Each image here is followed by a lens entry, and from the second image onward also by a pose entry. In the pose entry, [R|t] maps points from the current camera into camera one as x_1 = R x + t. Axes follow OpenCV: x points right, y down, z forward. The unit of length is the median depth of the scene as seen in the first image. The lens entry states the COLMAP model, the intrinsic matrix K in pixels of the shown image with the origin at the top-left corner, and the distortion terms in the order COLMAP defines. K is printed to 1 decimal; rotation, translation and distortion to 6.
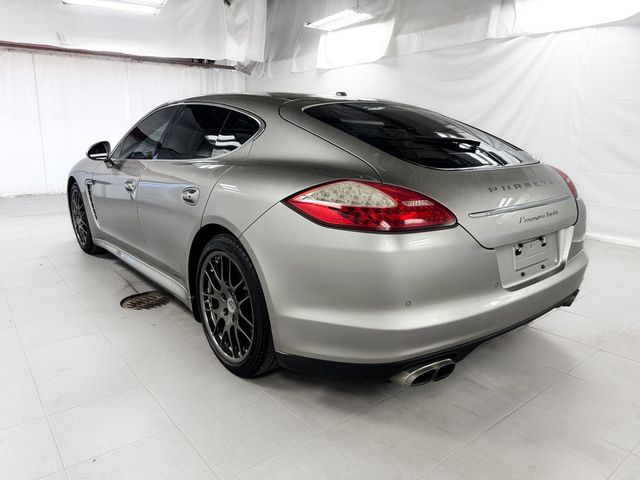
lens RADIAL K [[466.5, 0, 333.1], [0, 466.5, 238.6], [0, 0, 1]] dist [0.031109, -0.010069]
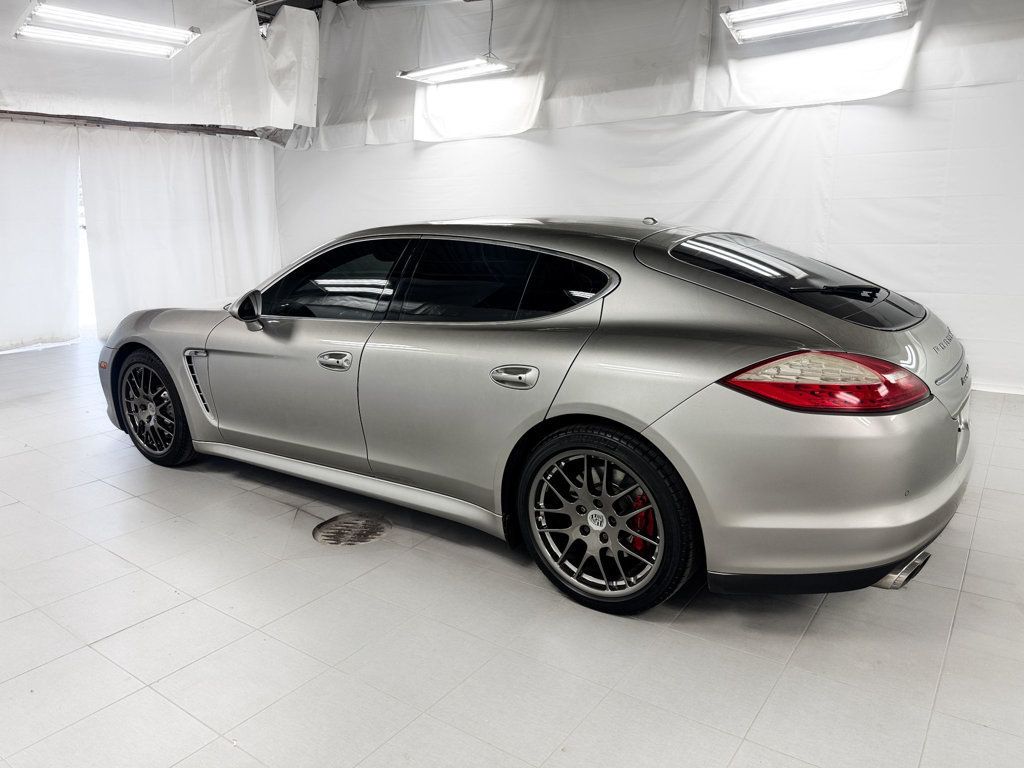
lens RADIAL K [[746.4, 0, 513.5], [0, 746.4, 380.8], [0, 0, 1]] dist [0.031109, -0.010069]
pose [[0.963899, -0.079091, 0.254251, -0.254844], [0.079256, 0.996808, 0.009611, -0.040449], [-0.254199, 0.010887, 0.967091, -0.046385]]
